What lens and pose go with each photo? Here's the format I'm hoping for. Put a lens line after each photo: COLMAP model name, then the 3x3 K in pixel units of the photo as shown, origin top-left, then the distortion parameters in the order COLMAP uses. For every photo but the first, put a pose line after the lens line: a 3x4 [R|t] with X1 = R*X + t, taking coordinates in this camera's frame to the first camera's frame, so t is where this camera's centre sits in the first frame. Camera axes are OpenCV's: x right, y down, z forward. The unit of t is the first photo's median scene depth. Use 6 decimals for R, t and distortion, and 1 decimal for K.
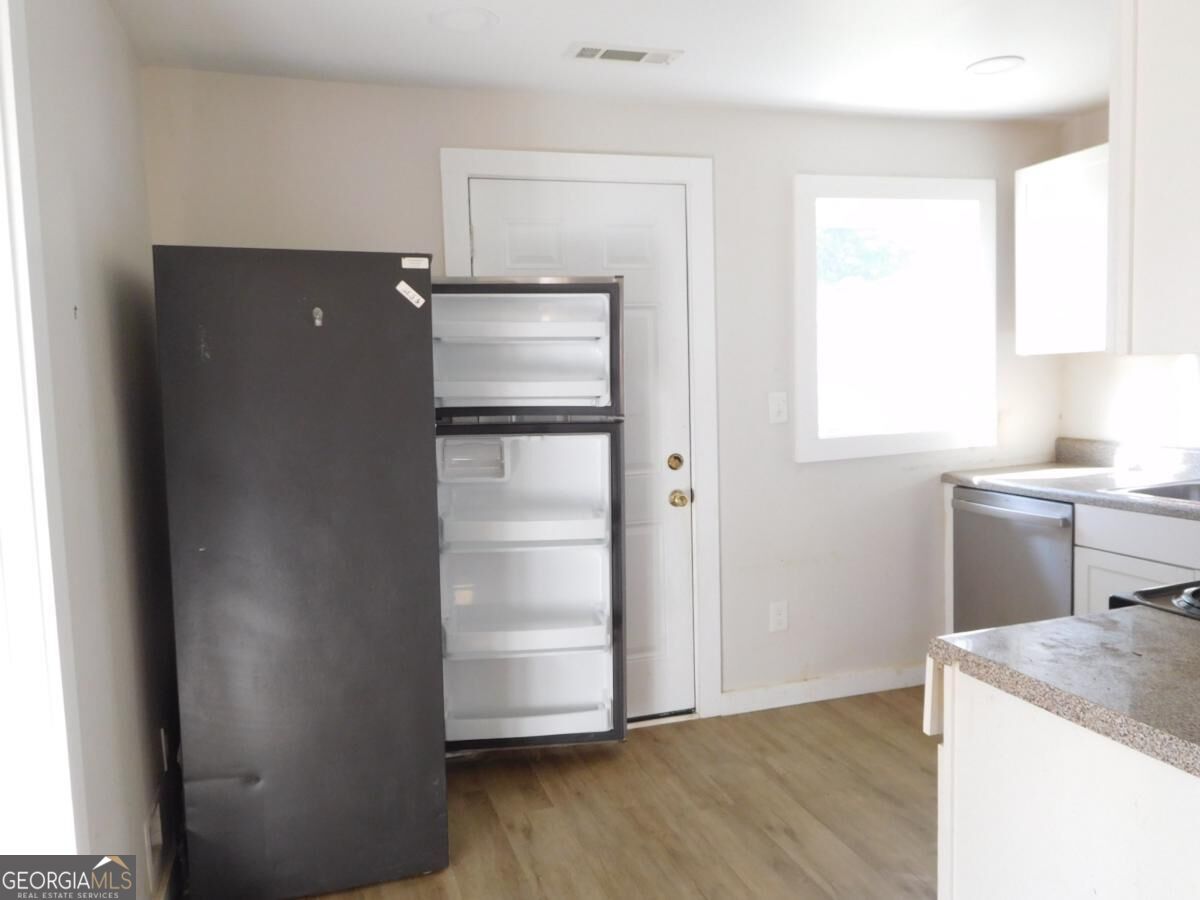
lens RADIAL K [[895.8, 0, 602.2], [0, 895.8, 448.6], [0, 0, 1]] dist [-0.019283, 0.004118]
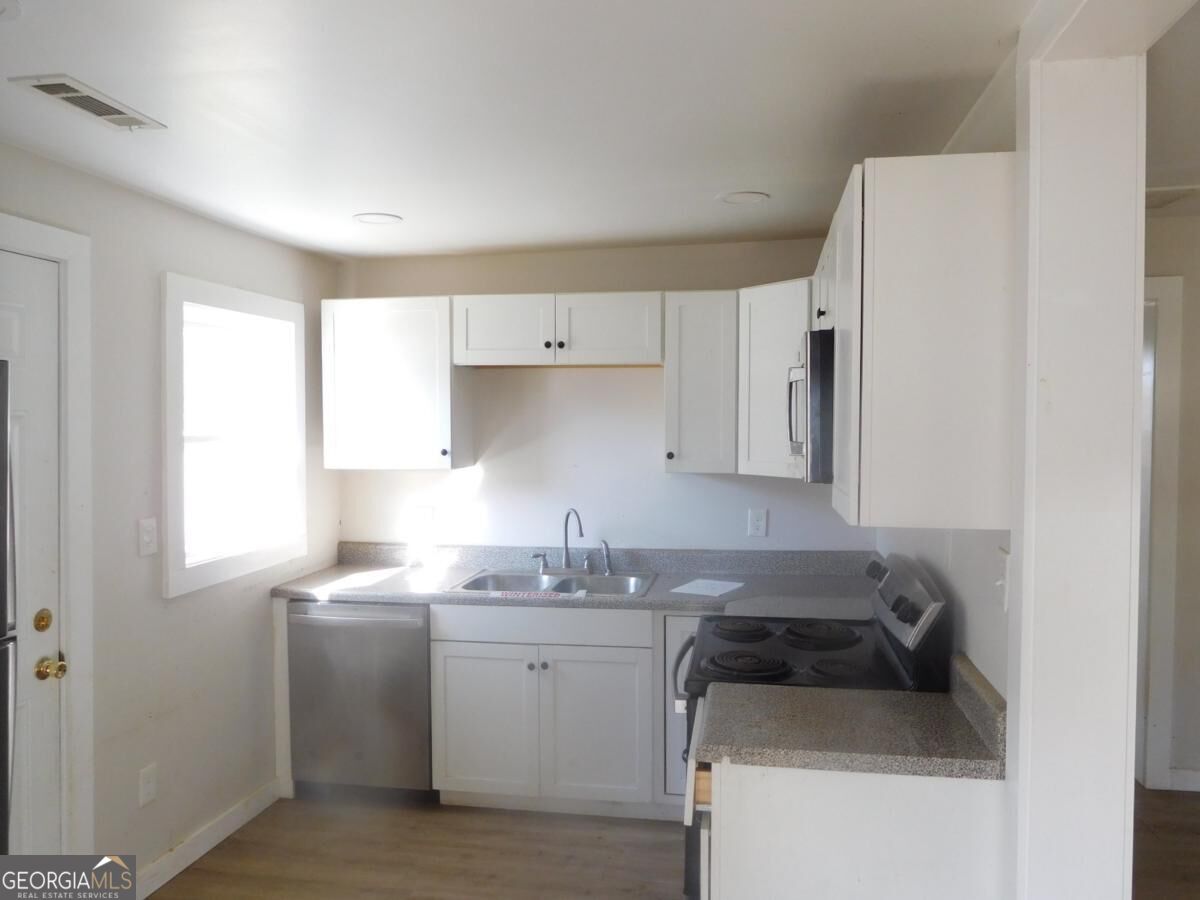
lens RADIAL K [[895.8, 0, 602.3], [0, 895.8, 449.5], [0, 0, 1]] dist [-0.019283, 0.004118]
pose [[0.460873, 0.011905, 0.887386, -0.366299], [0.054350, 0.997655, -0.041611, -0.071552], [-0.885801, 0.067407, 0.459145, 0.226037]]
